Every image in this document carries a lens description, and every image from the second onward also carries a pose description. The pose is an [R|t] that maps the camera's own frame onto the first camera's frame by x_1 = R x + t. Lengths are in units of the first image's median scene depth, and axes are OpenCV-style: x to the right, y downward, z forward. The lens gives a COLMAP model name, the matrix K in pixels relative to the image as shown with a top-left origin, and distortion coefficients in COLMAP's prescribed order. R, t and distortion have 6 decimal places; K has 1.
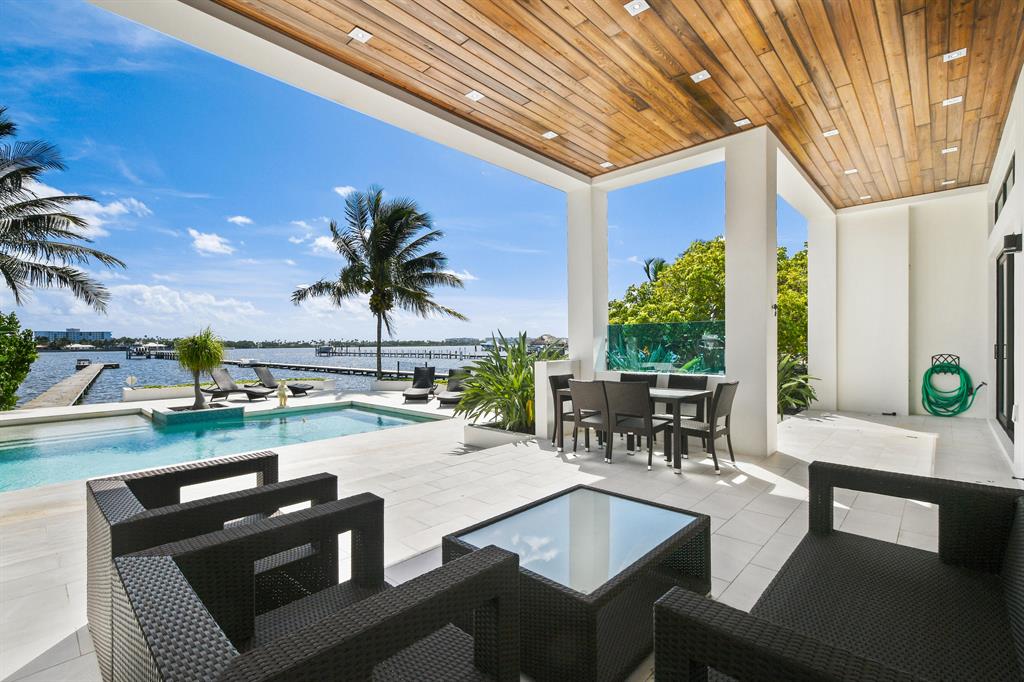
lens RADIAL K [[458.7, 0, 523.9], [0, 458.7, 342.3], [0, 0, 1]] dist [-0.010797, -0.000391]
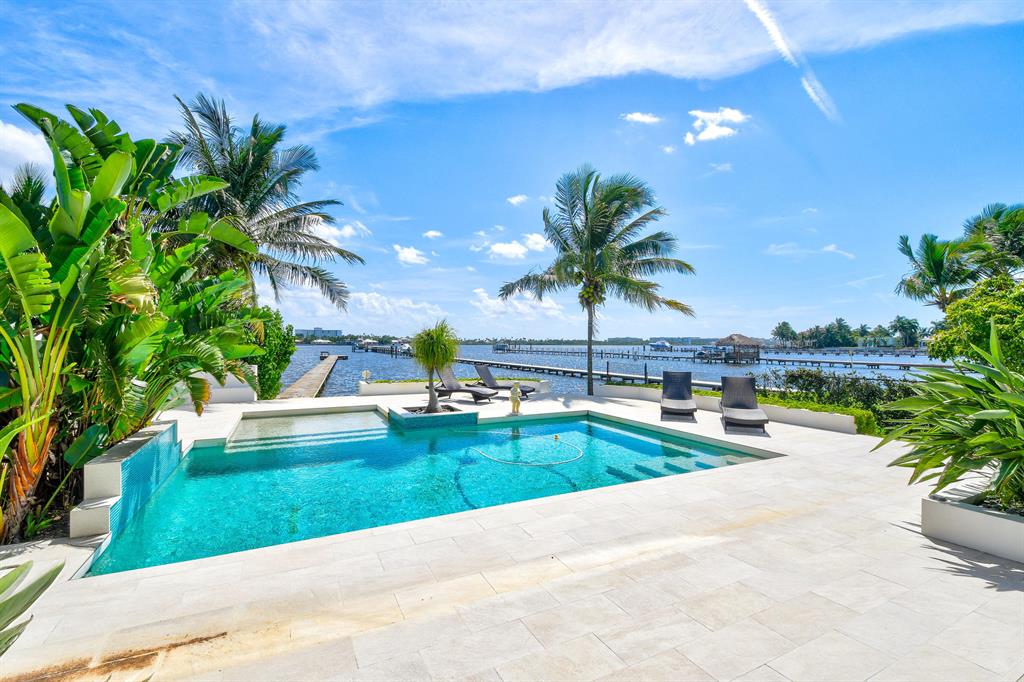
lens RADIAL K [[452.9, 0, 508.7], [0, 452.9, 334.8], [0, 0, 1]] dist [0.002470, 0.000325]
pose [[0.927247, 0.006612, -0.374391, -0.139977], [-0.012211, 0.999846, -0.012586, 0.003245], [0.374250, 0.016242, 0.927185, 0.132847]]
